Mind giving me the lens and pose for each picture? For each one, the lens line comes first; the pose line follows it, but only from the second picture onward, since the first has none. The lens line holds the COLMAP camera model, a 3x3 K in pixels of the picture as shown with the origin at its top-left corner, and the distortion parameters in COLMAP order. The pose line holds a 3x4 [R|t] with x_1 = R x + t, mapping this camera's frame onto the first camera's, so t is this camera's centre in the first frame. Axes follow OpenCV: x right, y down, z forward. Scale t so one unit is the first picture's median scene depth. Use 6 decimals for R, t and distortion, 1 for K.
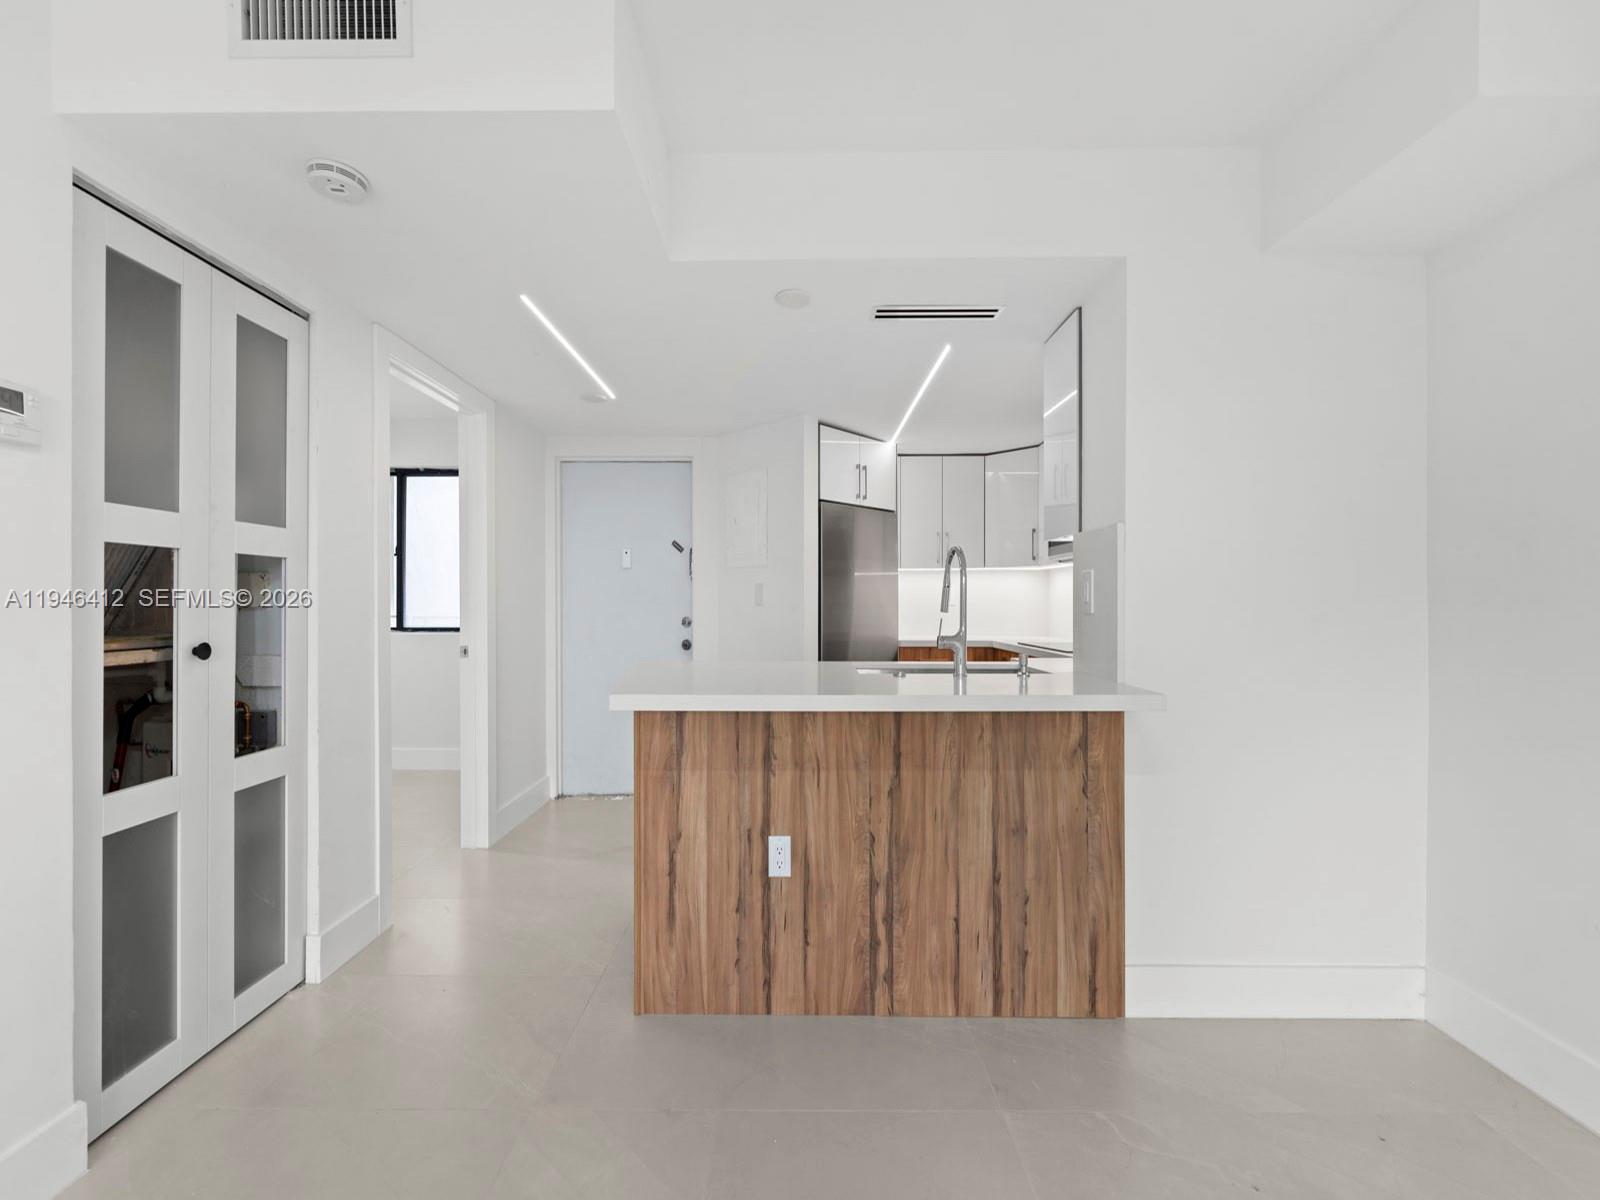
lens RADIAL K [[639.9, 0, 792.7], [0, 639.9, 602.4], [0, 0, 1]] dist [0.000460, -0.000053]
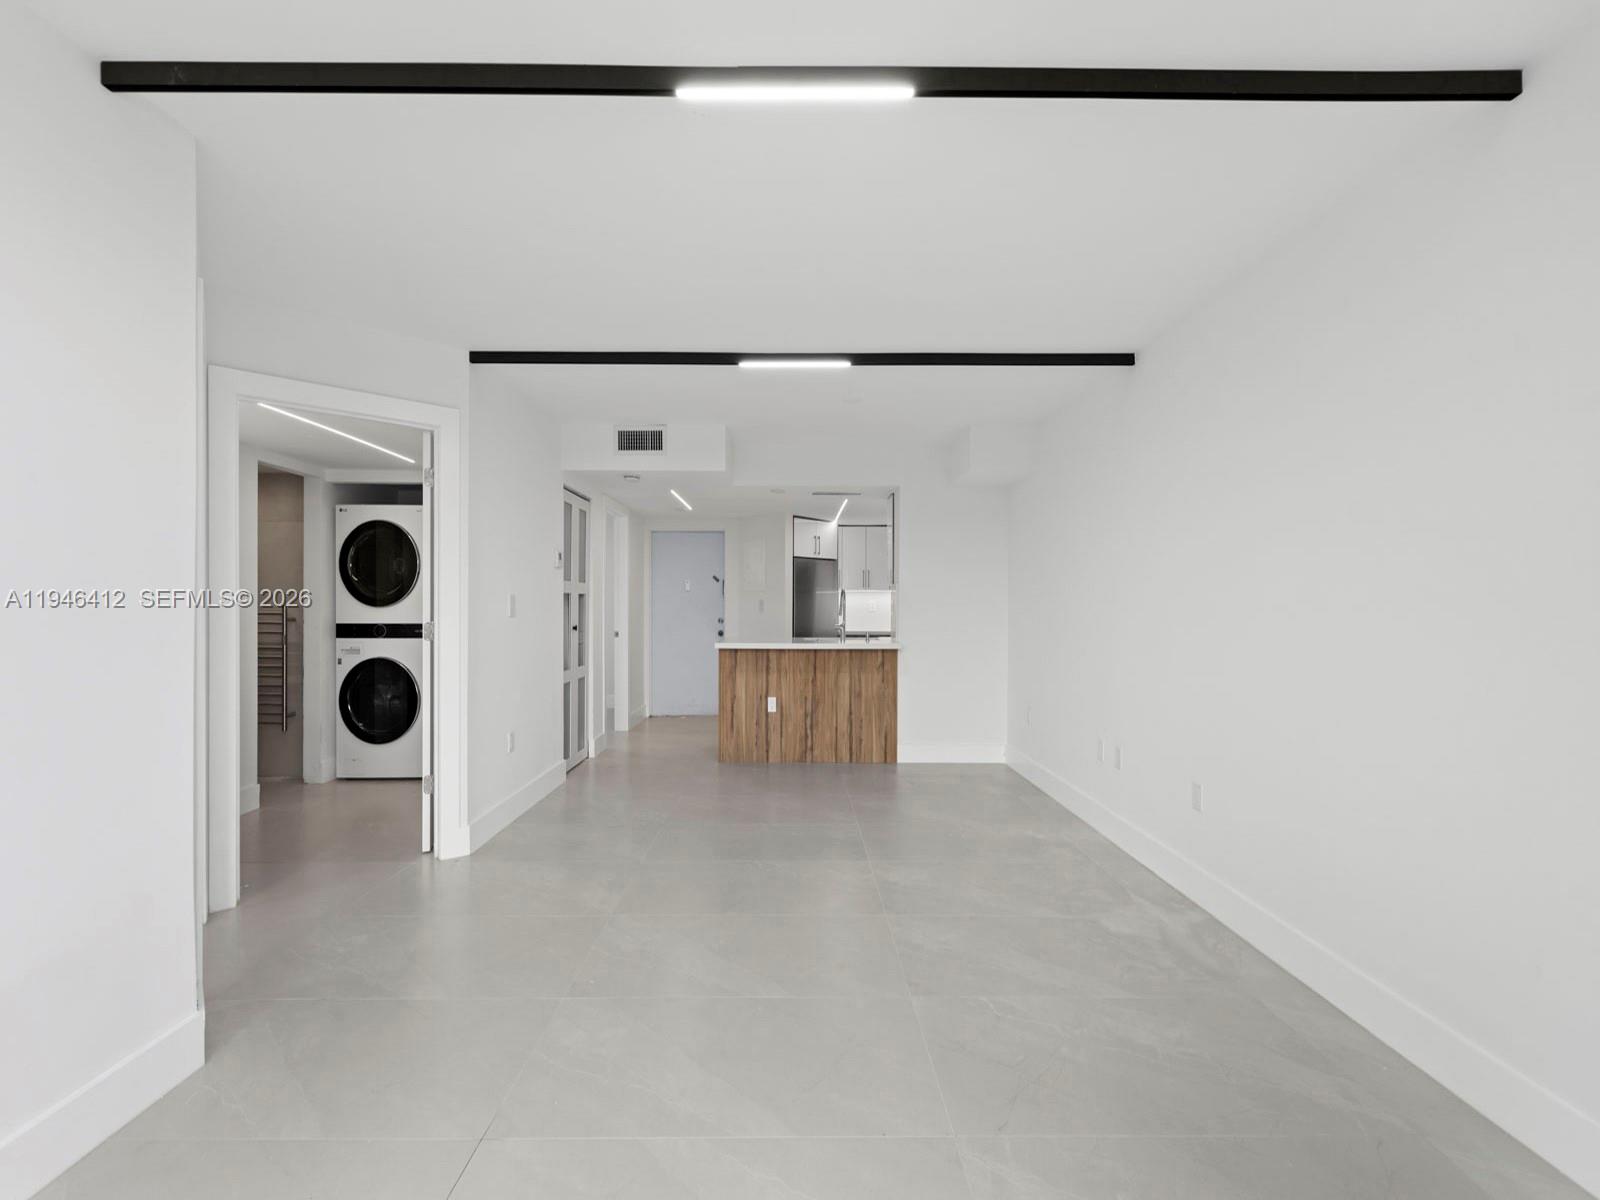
lens RADIAL K [[611.0, 0, 797.7], [0, 611.0, 608.5], [0, 0, 1]] dist [0.000150, 0.000001]
pose [[0.999777, 0.004524, 0.020619, 0.033954], [-0.004604, 0.999982, 0.003834, -0.025010], [-0.020601, -0.003928, 0.999780, -1.612535]]
